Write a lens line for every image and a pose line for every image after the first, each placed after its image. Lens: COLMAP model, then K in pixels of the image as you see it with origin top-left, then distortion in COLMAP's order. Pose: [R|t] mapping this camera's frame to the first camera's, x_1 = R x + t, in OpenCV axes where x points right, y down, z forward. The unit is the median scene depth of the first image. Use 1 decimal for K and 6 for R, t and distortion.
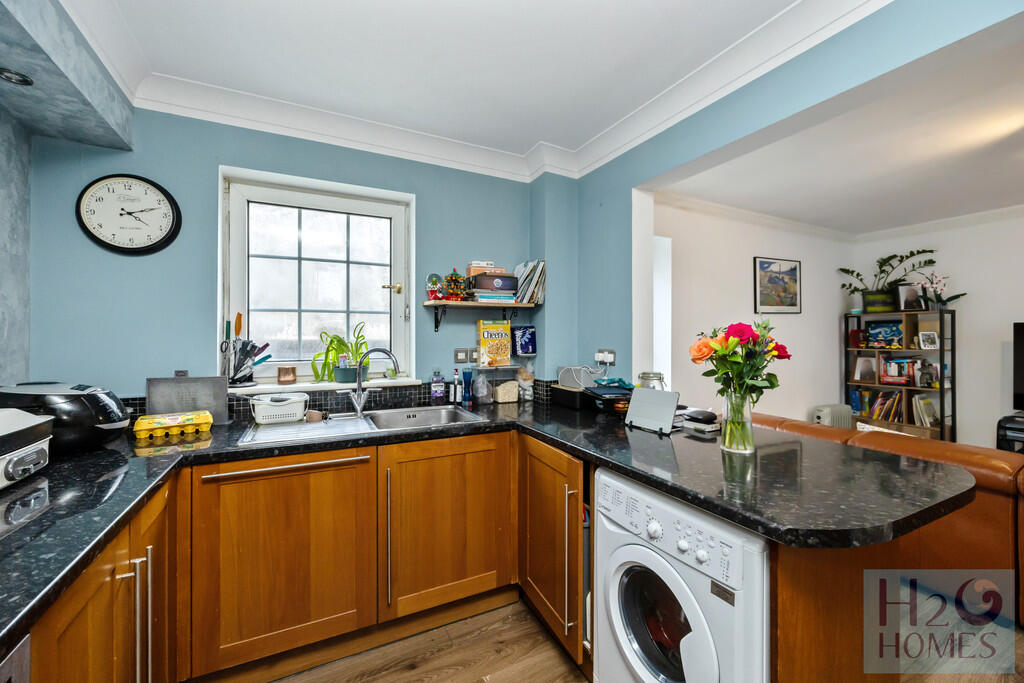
lens RADIAL K [[411.3, 0, 509.7], [0, 411.3, 335.0], [0, 0, 1]] dist [-0.006200, 0.001522]
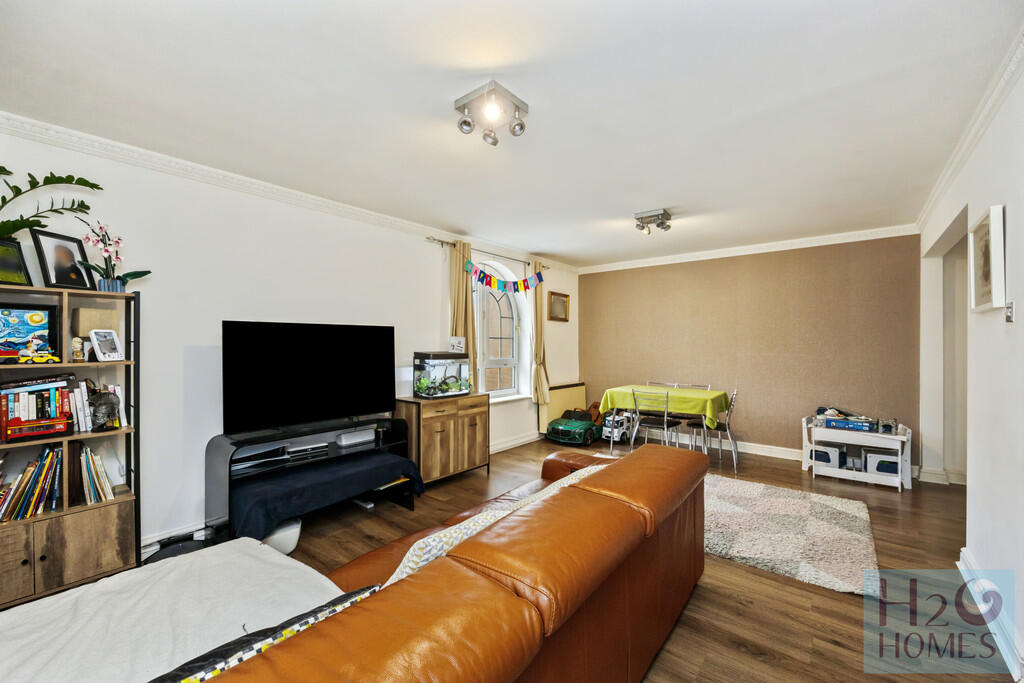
lens RADIAL K [[411.3, 0, 511.9], [0, 411.3, 343.5], [0, 0, 1]] dist [-0.006200, 0.001522]
pose [[-0.394298, 0.000222, 0.918983, 0.482212], [-0.003428, 0.999993, -0.001712, 0.018511], [-0.918976, -0.003825, -0.394294, 1.163468]]
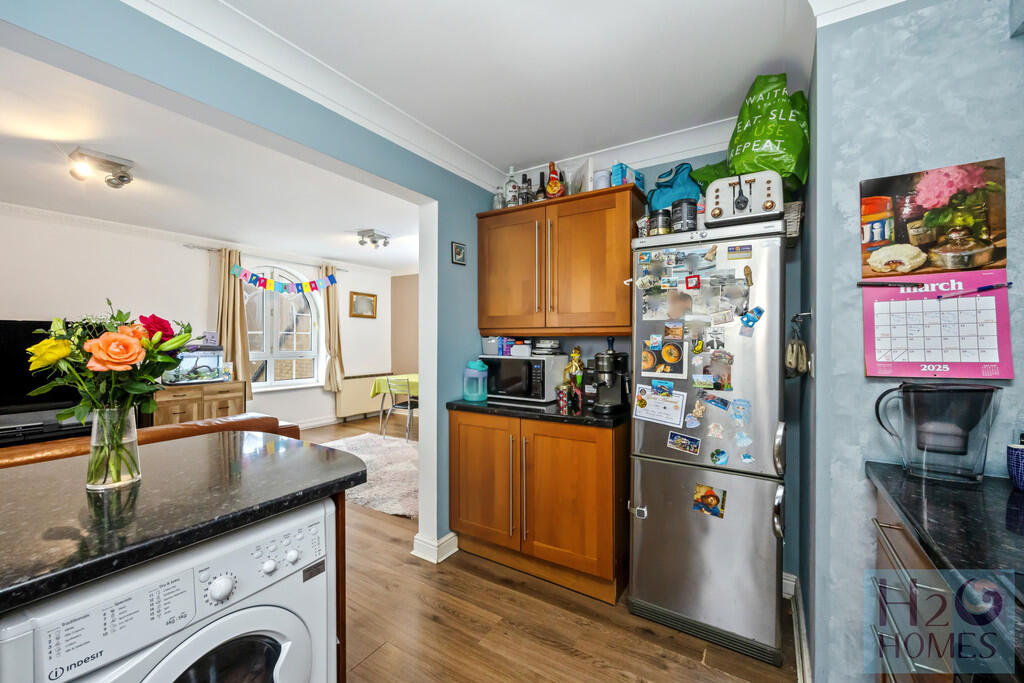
lens RADIAL K [[411.3, 0, 507.2], [0, 411.3, 337.6], [0, 0, 1]] dist [-0.006200, 0.001522]
pose [[-0.509694, -0.002789, 0.860351, -0.279942], [-0.007837, 0.999968, -0.001401, 0.007509], [-0.860320, -0.007457, -0.509700, 0.474979]]
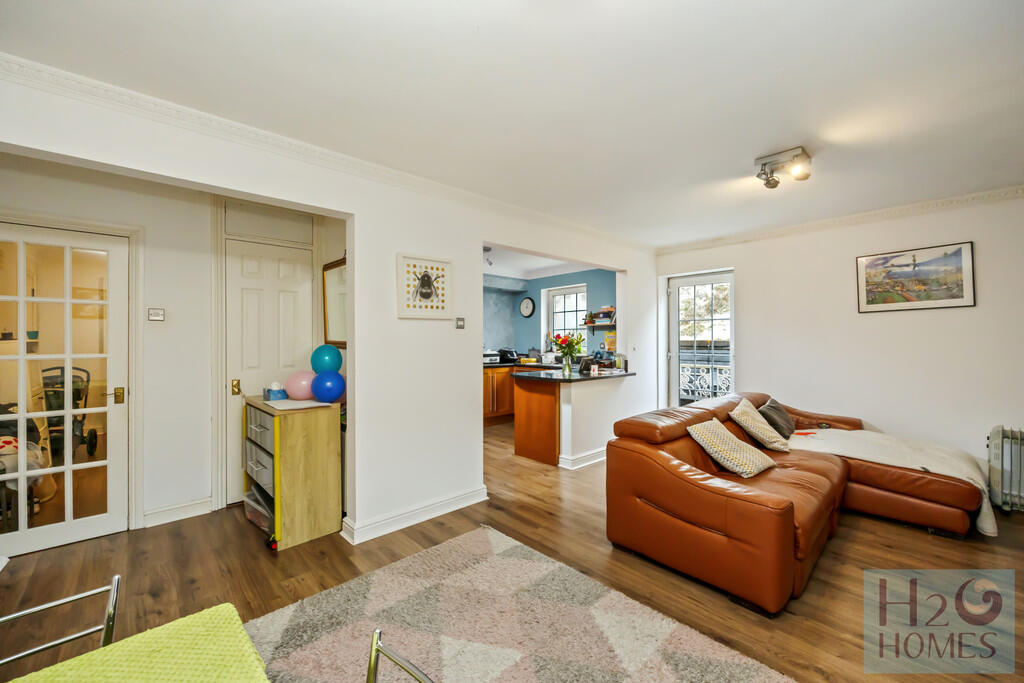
lens RADIAL K [[411.3, 0, 513.8], [0, 411.3, 339.8], [0, 0, 1]] dist [-0.006200, 0.001522]
pose [[0.266733, -0.002603, -0.963767, 2.160718], [0.006364, 0.999979, -0.000940, 0.014604], [0.963749, -0.005882, 0.266744, -0.140964]]
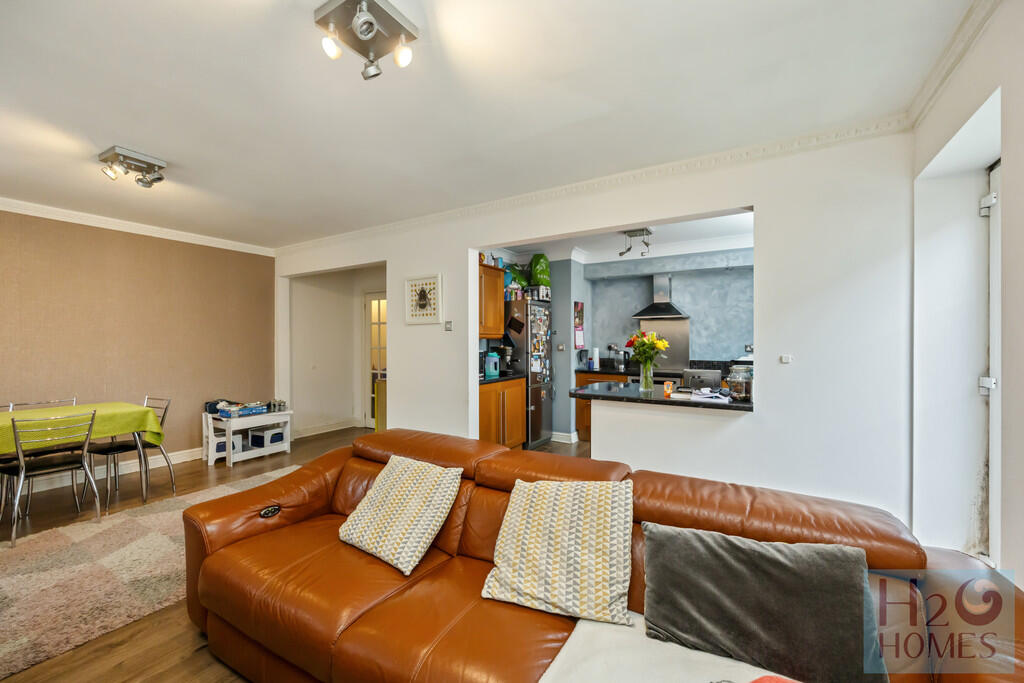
lens RADIAL K [[411.3, 0, 514.5], [0, 411.3, 344.9], [0, 0, 1]] dist [-0.006200, 0.001522]
pose [[-0.847819, 0.001949, -0.530282, 1.426434], [-0.000213, 0.999992, 0.004017, 0.023379], [0.530286, 0.003519, -0.847812, 1.524141]]
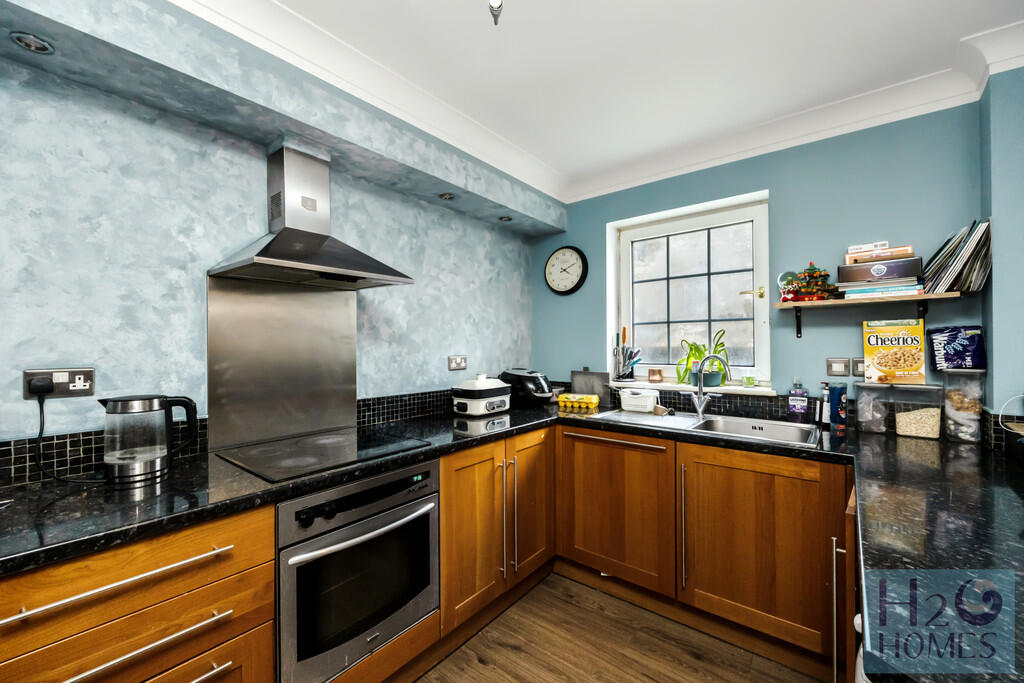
lens RADIAL K [[411.3, 0, 511.5], [0, 411.3, 344.2], [0, 0, 1]] dist [-0.006200, 0.001522]
pose [[0.405679, -0.004973, -0.914002, 0.374339], [0.008682, 0.999961, -0.001588, 0.001753], [0.913975, -0.007291, 0.405706, 0.097702]]
